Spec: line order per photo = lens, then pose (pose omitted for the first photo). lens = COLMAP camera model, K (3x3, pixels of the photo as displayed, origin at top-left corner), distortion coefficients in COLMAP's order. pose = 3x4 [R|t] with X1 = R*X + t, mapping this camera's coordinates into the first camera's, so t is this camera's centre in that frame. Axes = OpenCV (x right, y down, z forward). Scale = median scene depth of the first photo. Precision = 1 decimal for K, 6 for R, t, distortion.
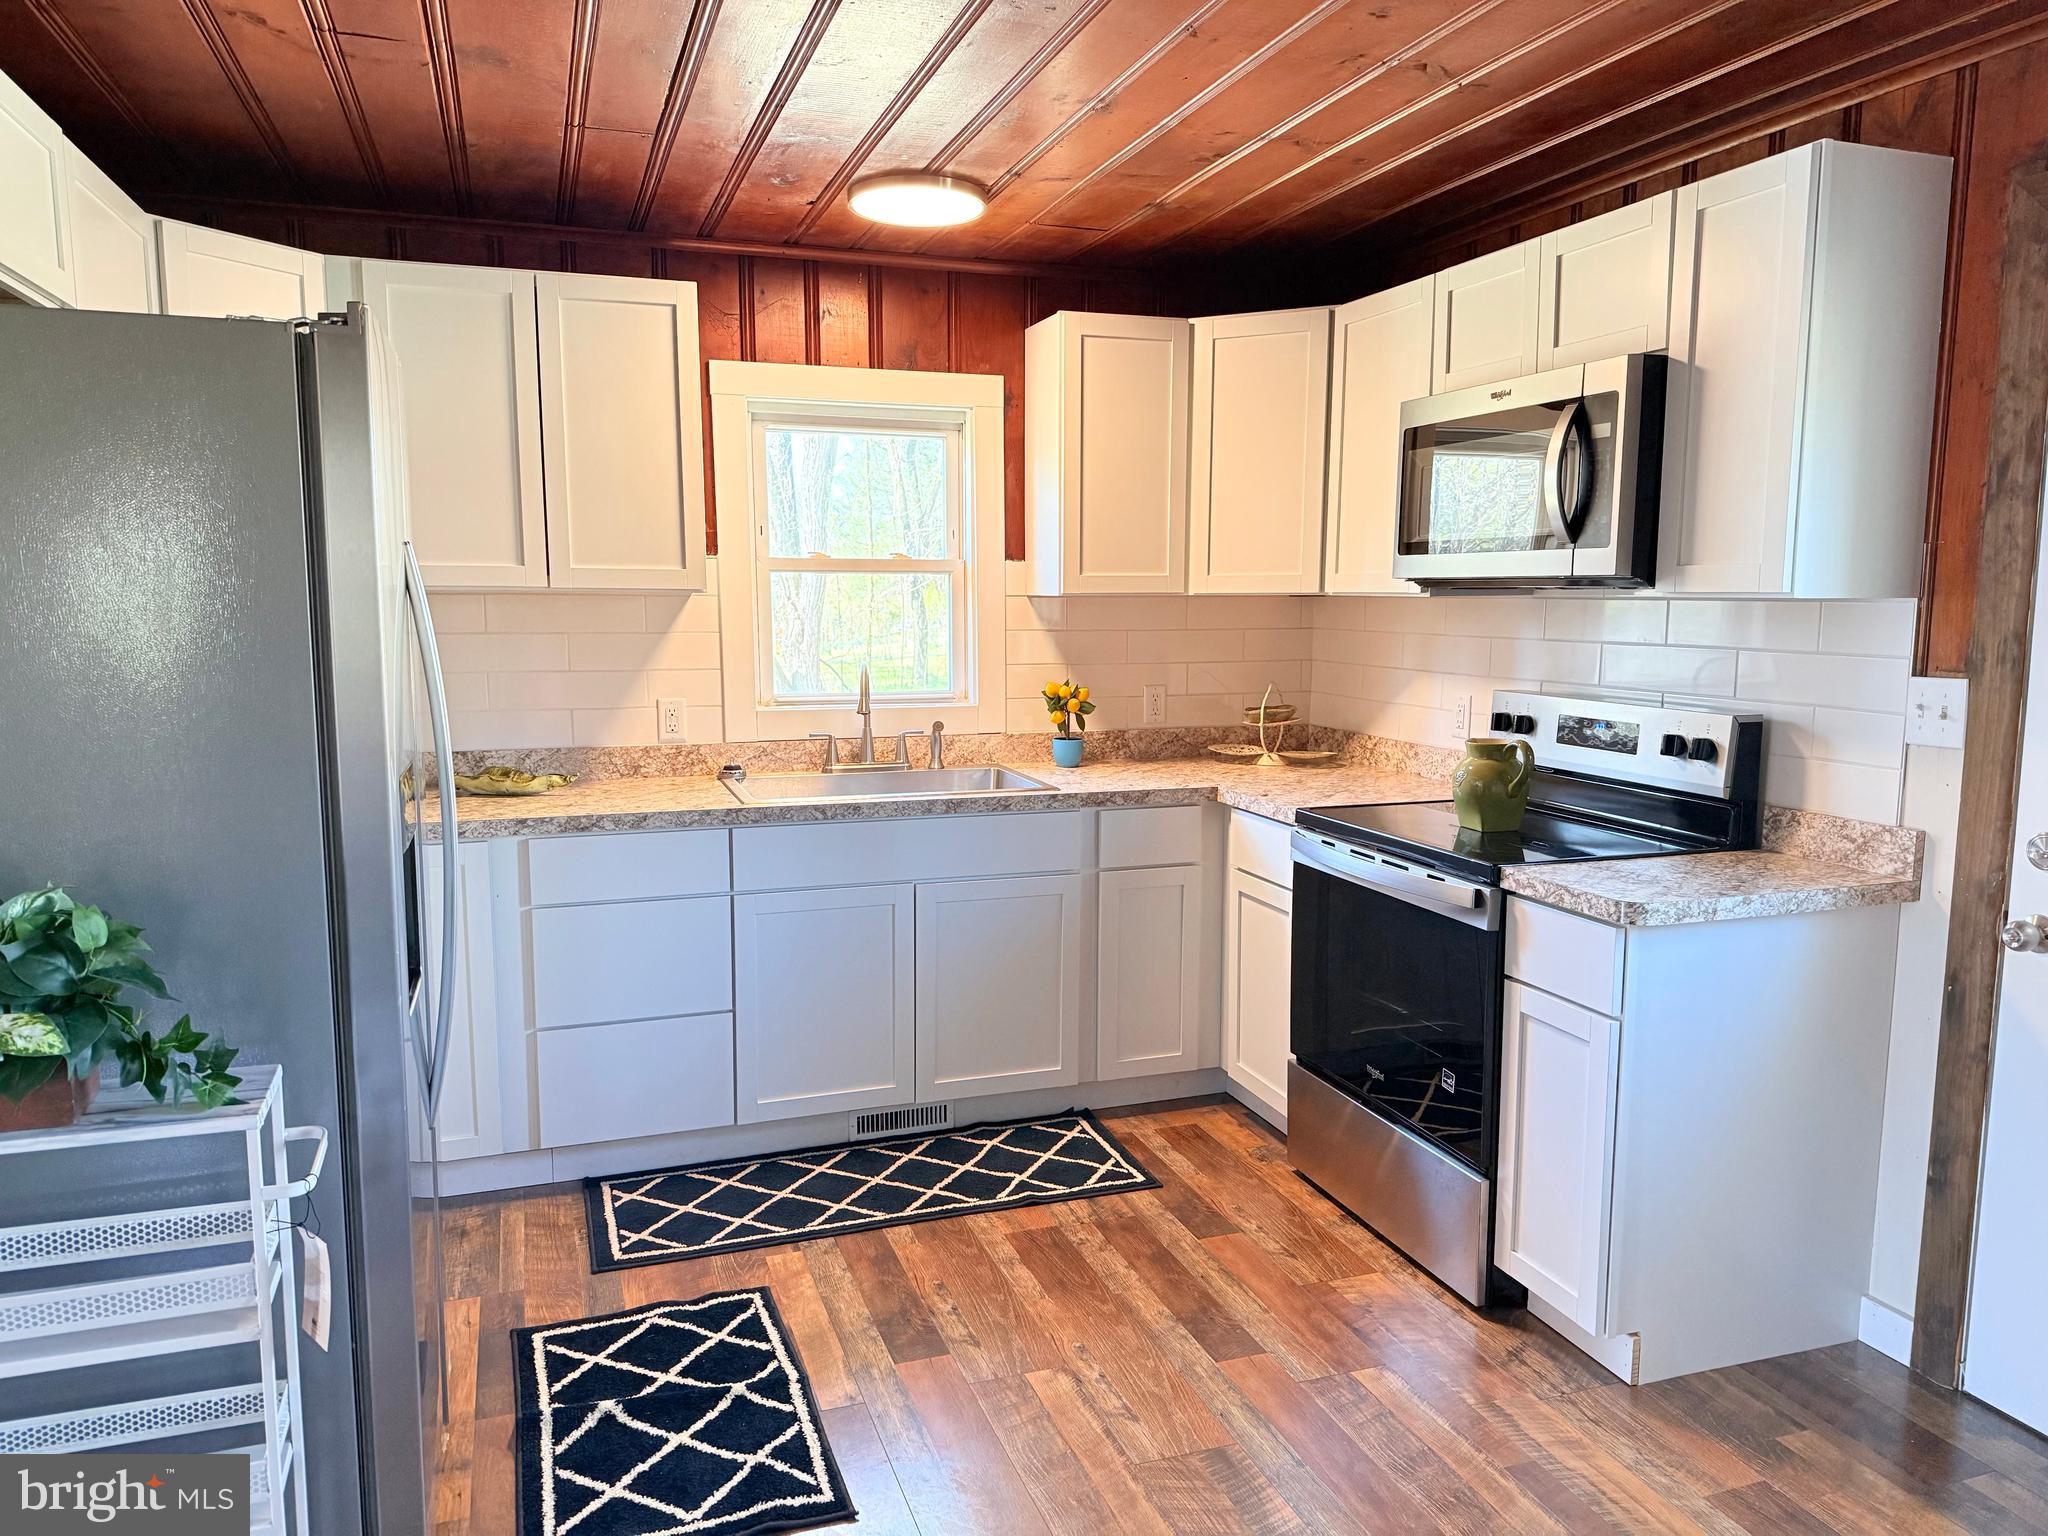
lens RADIAL K [[1436.4, 0, 1026.5], [0, 1436.4, 772.5], [0, 0, 1]] dist [0.101086, -0.123819]
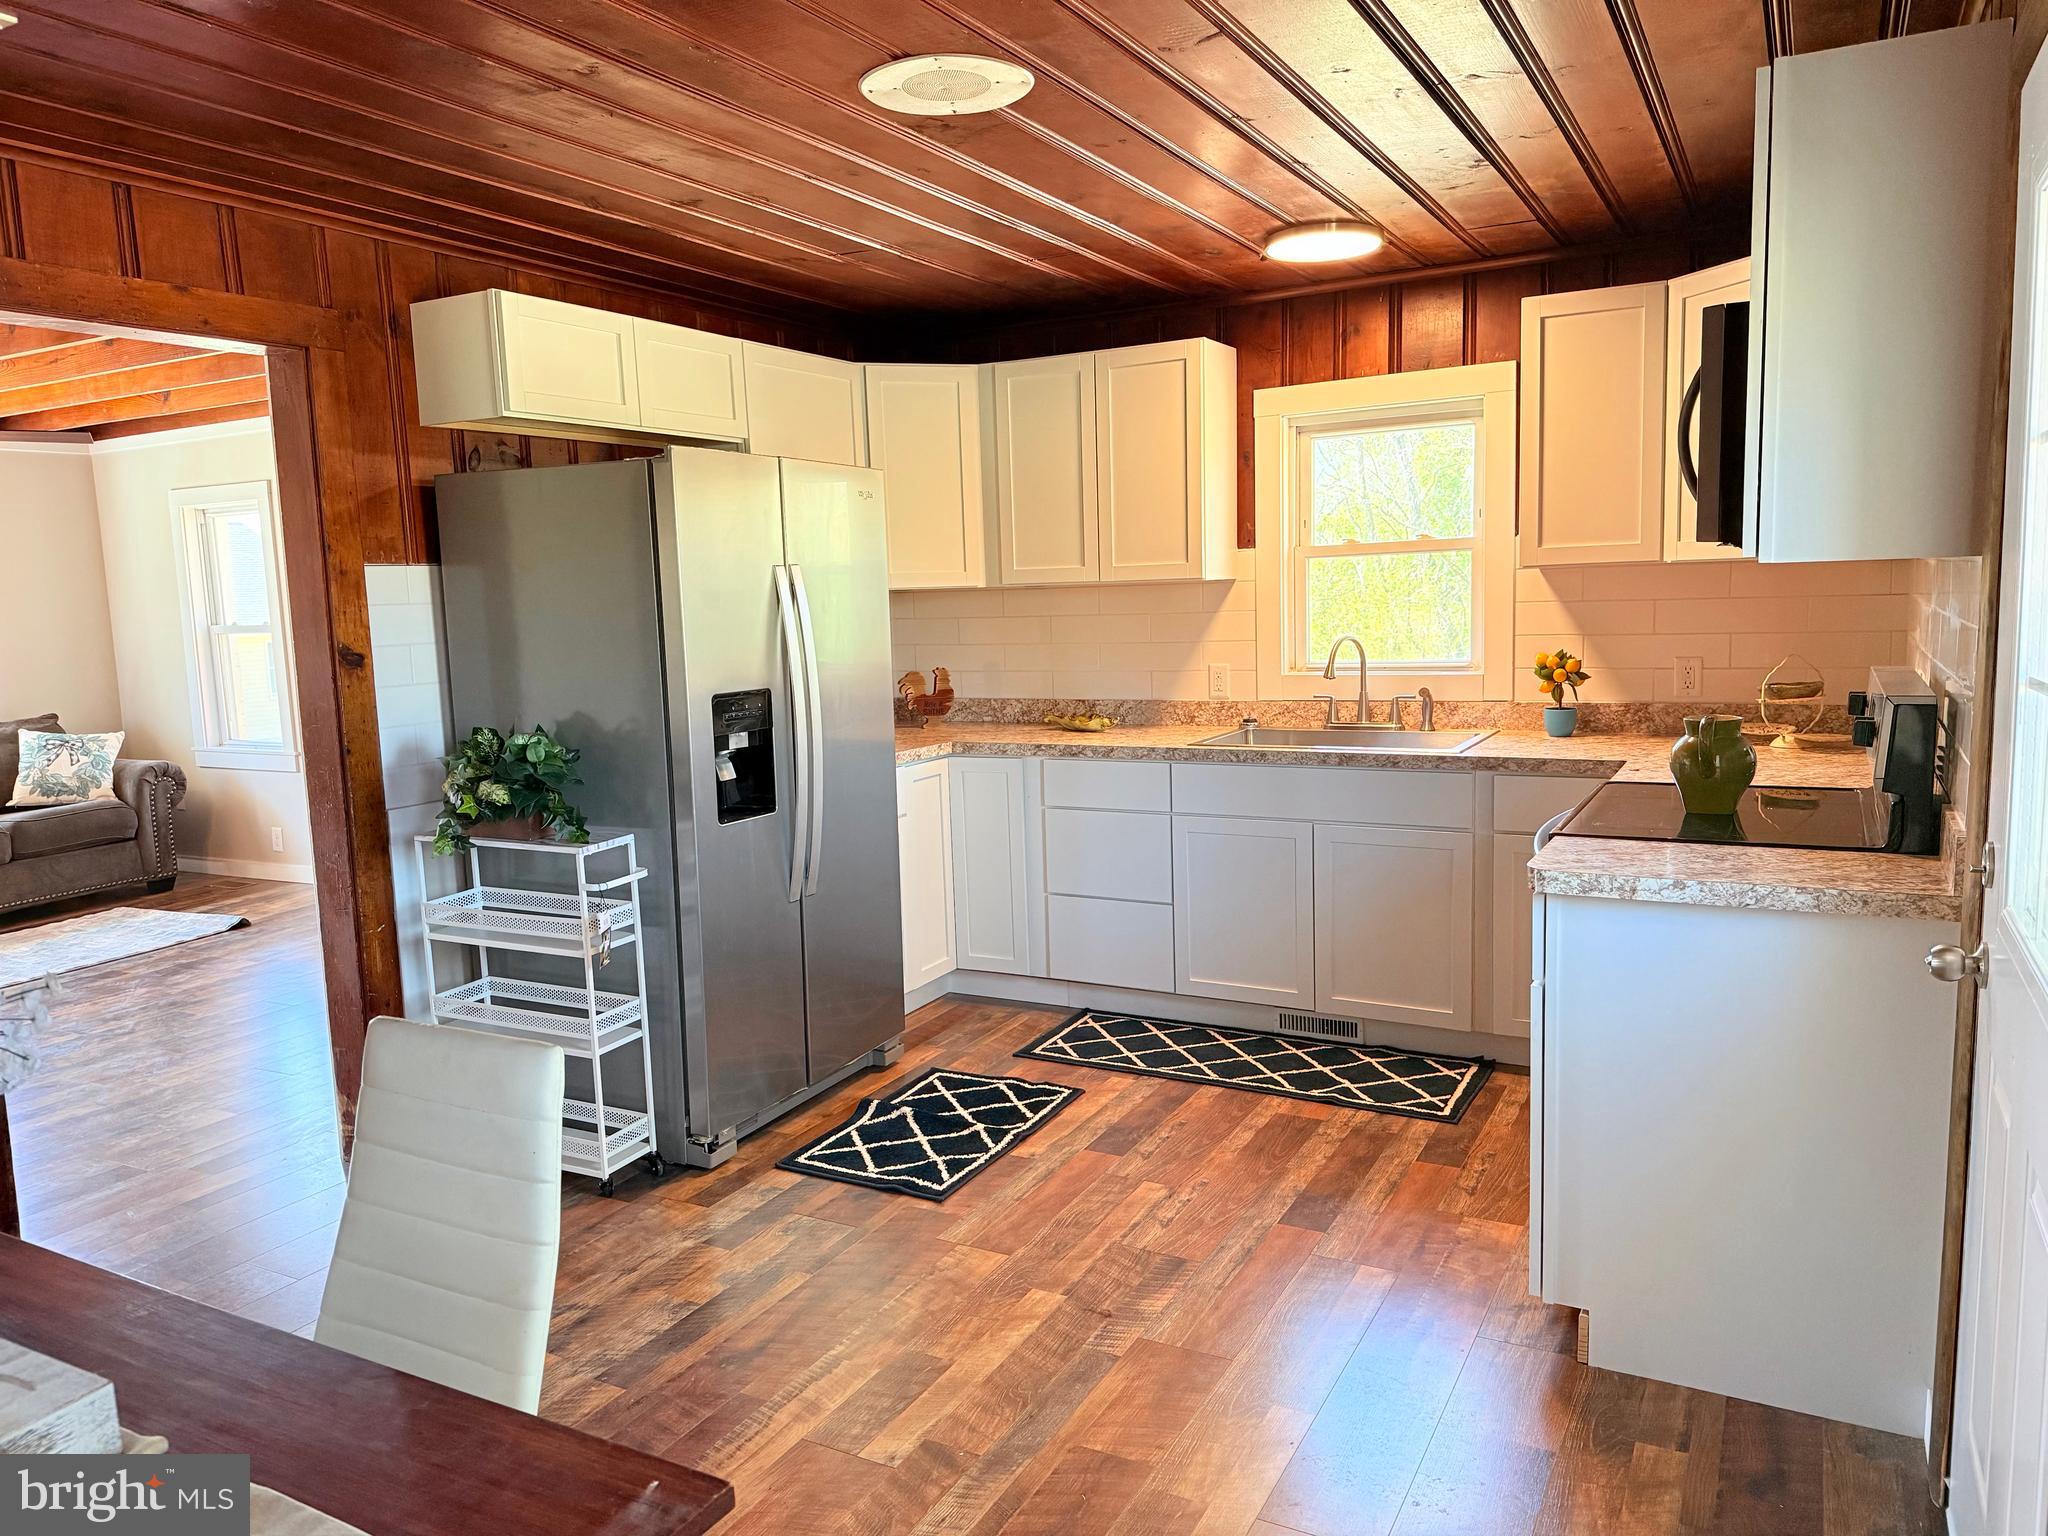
lens RADIAL K [[1446.4, 0, 1032.5], [0, 1446.4, 767.4], [0, 0, 1]] dist [0.136615, -0.181282]
pose [[0.666839, 0.068836, -0.742015, 0.705427], [-0.060020, 0.997451, 0.038594, -0.000037], [0.742780, 0.018800, 0.669271, 0.036732]]
